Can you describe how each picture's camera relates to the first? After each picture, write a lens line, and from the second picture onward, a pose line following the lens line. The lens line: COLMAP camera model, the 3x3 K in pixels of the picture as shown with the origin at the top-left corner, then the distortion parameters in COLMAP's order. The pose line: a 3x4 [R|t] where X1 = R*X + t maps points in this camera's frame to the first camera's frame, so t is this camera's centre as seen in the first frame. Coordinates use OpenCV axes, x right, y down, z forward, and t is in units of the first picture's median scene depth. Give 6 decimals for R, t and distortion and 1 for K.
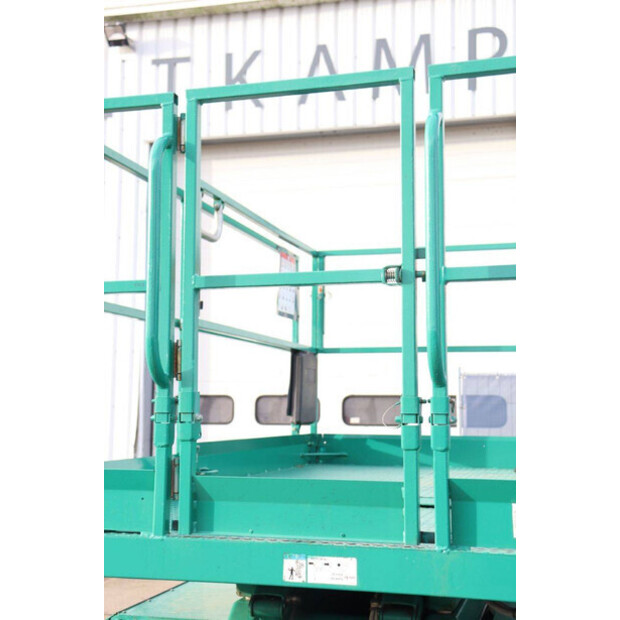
lens RADIAL K [[905.0, 0, 306.9], [0, 905.0, 311.2], [0, 0, 1]] dist [0.102055, 0.000000]
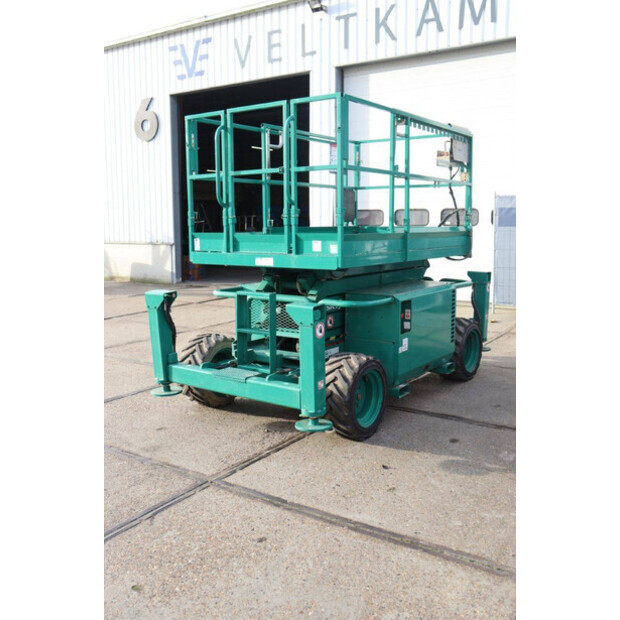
lens RADIAL K [[621.1, 0, 312.6], [0, 621.1, 306.3], [0, 0, 1]] dist [-0.016677, 0.000000]
pose [[0.942371, 0.032939, -0.332945, 0.242281], [0.048439, 0.971224, 0.233188, -0.019921], [0.331046, -0.235877, 0.913658, -0.270491]]
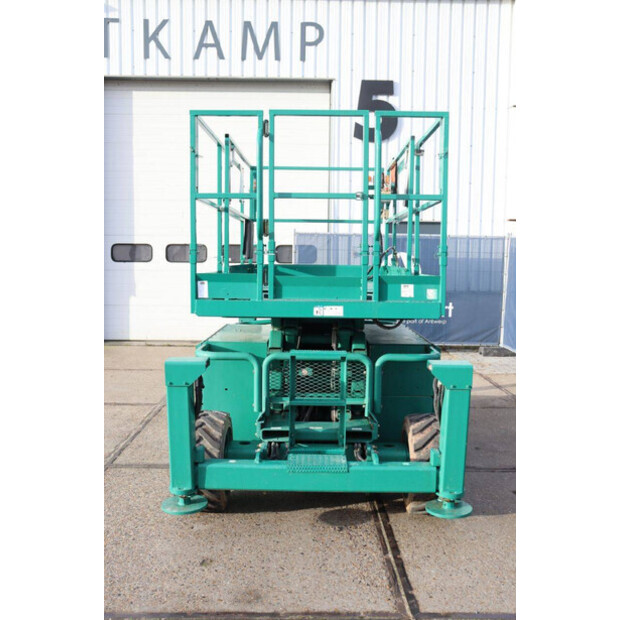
lens RADIAL K [[621.1, 0, 307.4], [0, 621.1, 310.0], [0, 0, 1]] dist [-0.016677, 0.000000]
pose [[0.963177, -0.018660, 0.268219, -0.133544], [-0.033955, 0.981159, 0.190193, -0.013691], [-0.266715, -0.192297, 0.944397, -0.168487]]
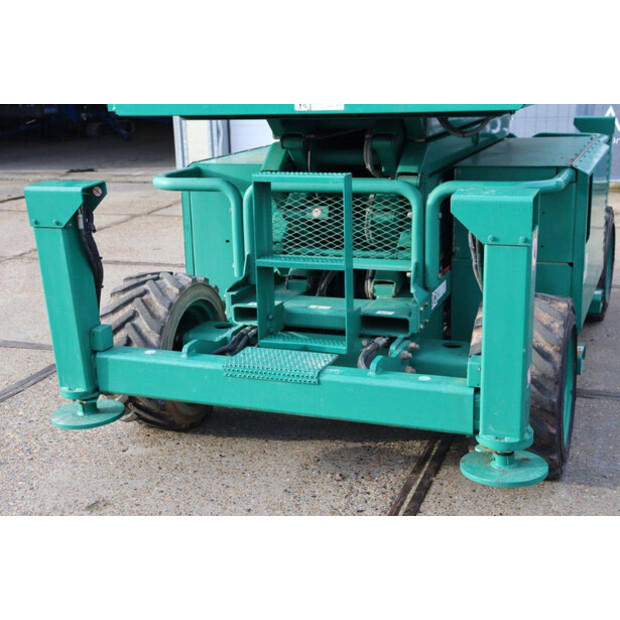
lens RADIAL K [[905.0, 0, 310.4], [0, 905.0, 284.7], [0, 0, 1]] dist [0.102055, 0.000000]
pose [[0.995267, -0.017461, -0.095597, 0.034431], [0.048796, 0.940515, 0.336230, 0.018550], [0.084039, -0.339303, 0.936916, -0.116488]]
